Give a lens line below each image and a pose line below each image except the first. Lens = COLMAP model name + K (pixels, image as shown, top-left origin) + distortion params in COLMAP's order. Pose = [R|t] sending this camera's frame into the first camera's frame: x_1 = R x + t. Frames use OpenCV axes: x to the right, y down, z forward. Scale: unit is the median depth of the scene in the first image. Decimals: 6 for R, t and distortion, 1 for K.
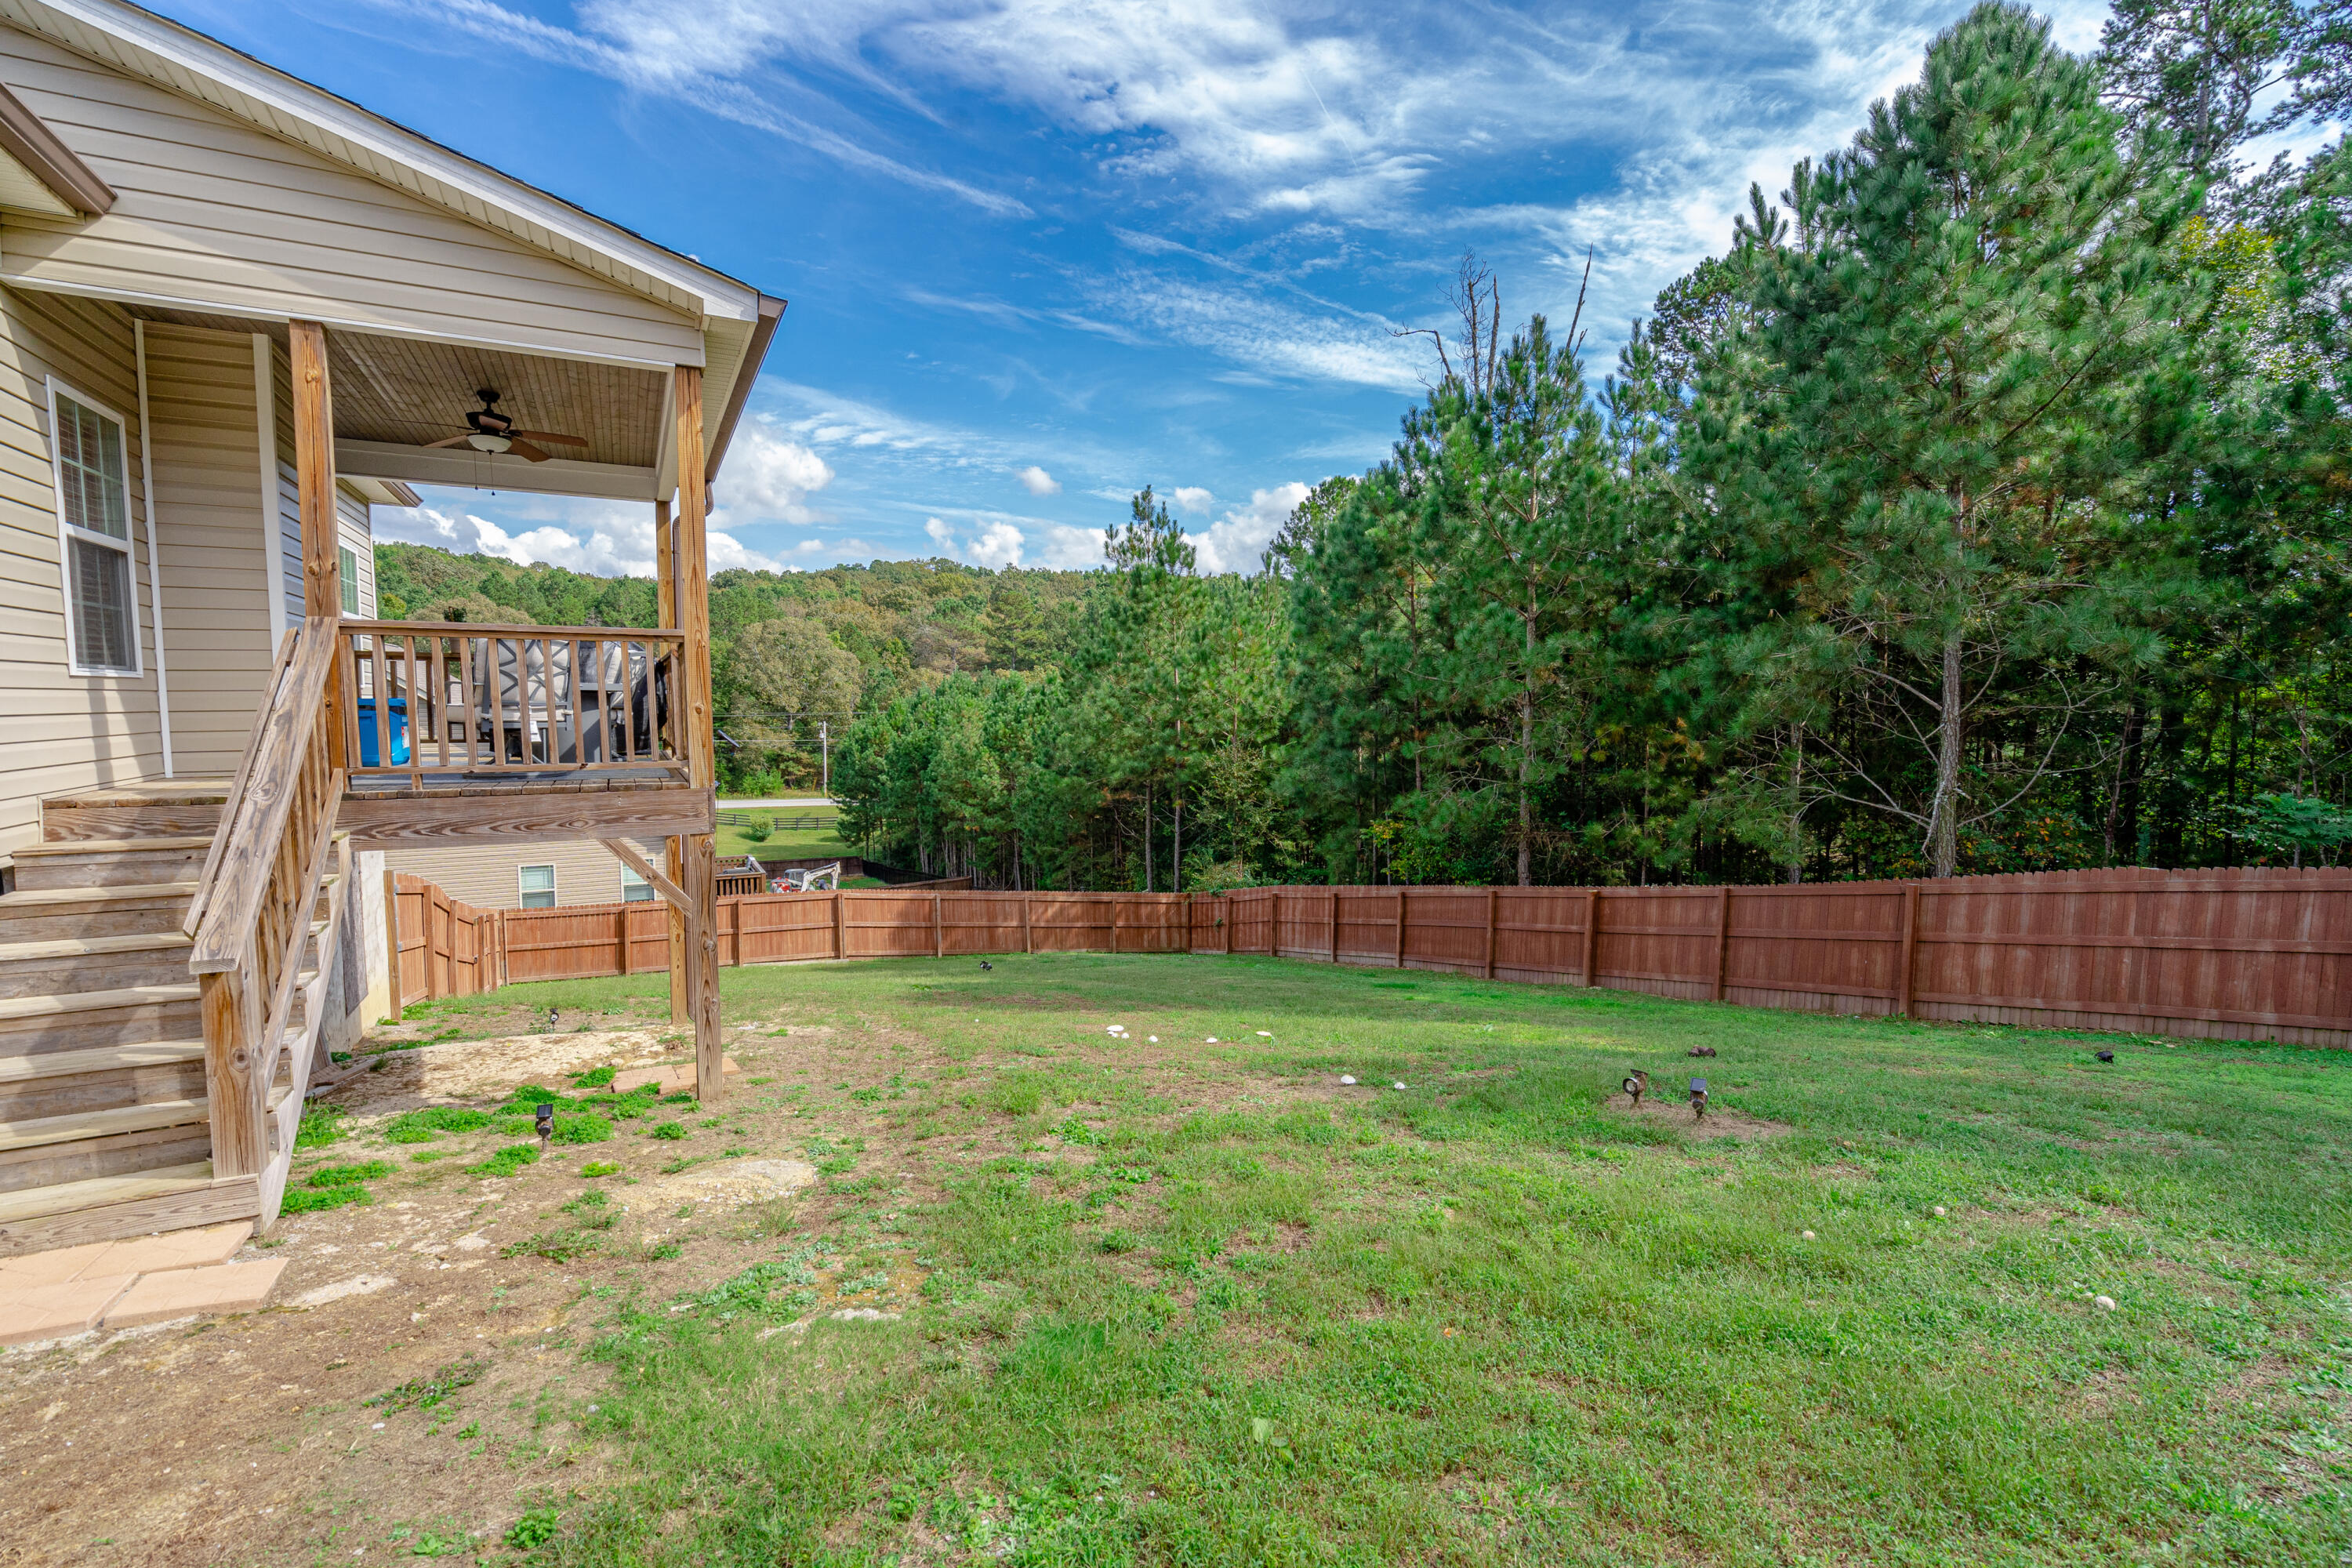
lens RADIAL K [[1024.1, 0, 1178.6], [0, 1024.1, 771.5], [0, 0, 1]] dist [-0.002215, 0.000202]
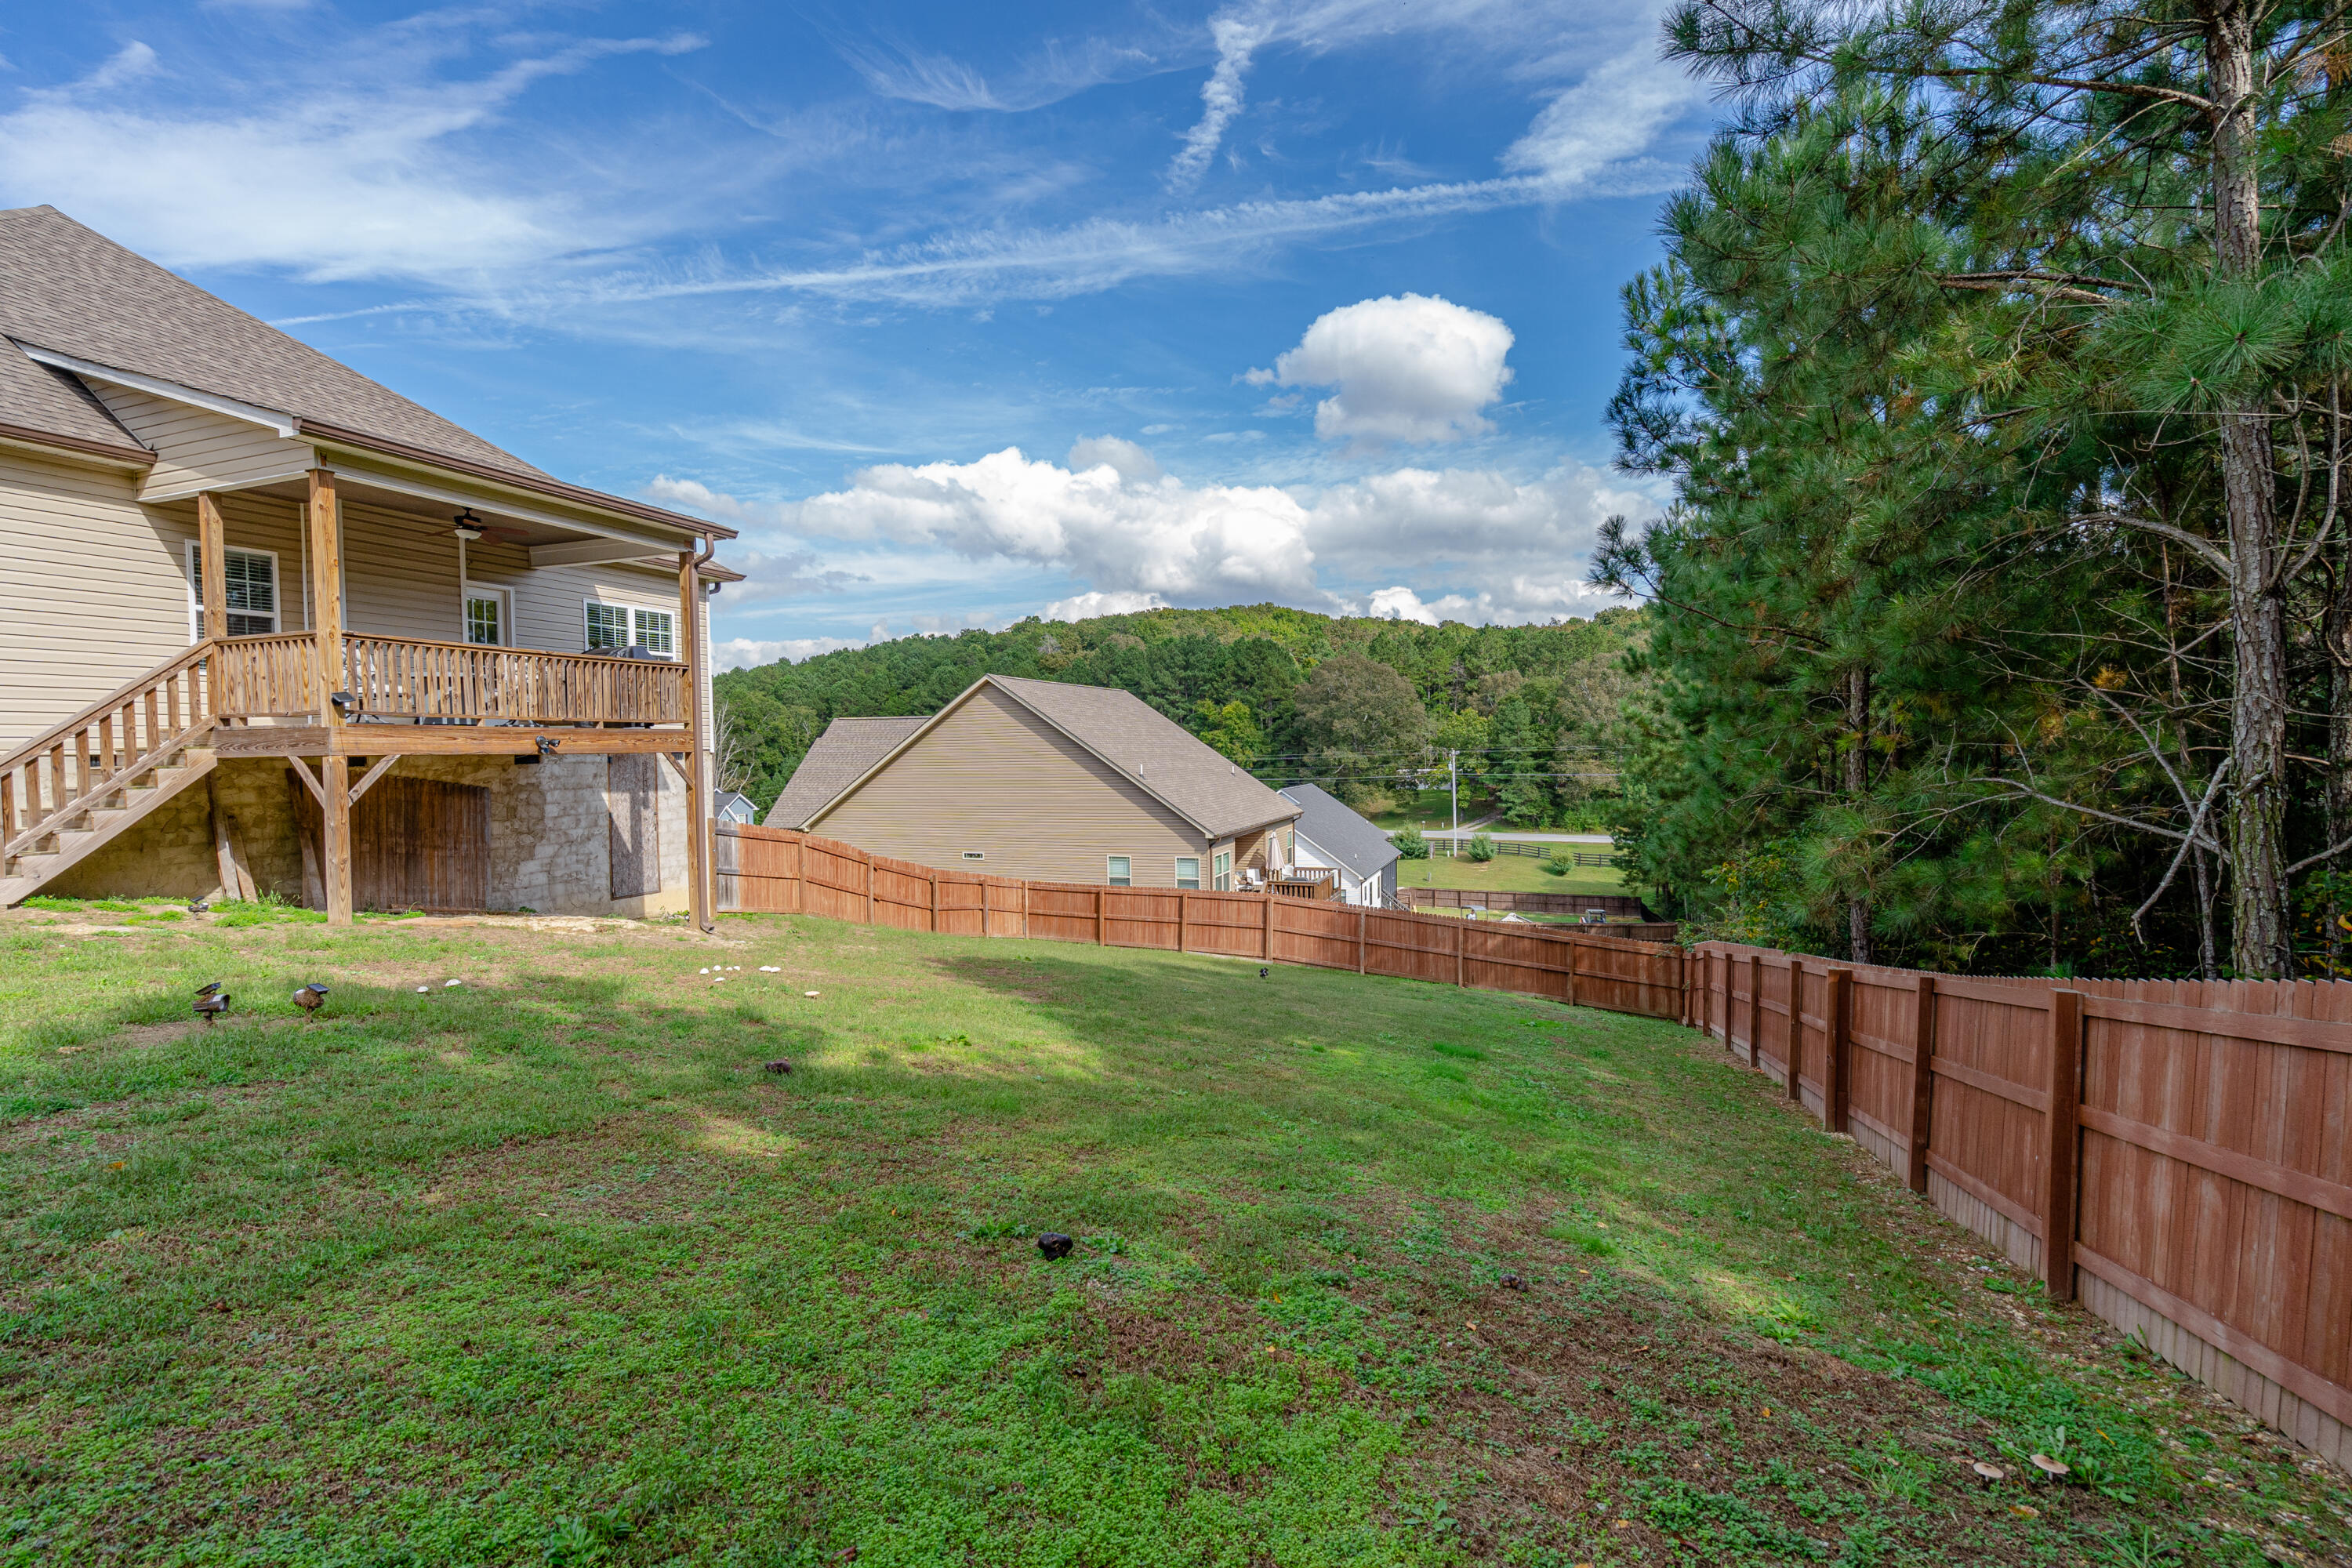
lens RADIAL K [[1024.1, 0, 1160.0], [0, 1024.1, 762.7], [0, 0, 1]] dist [-0.002215, 0.000202]
pose [[0.679140, -0.004810, -0.733993, 0.334572], [-0.028656, 0.999042, -0.033061, 0.018469], [0.733449, 0.043486, 0.678352, 0.182645]]
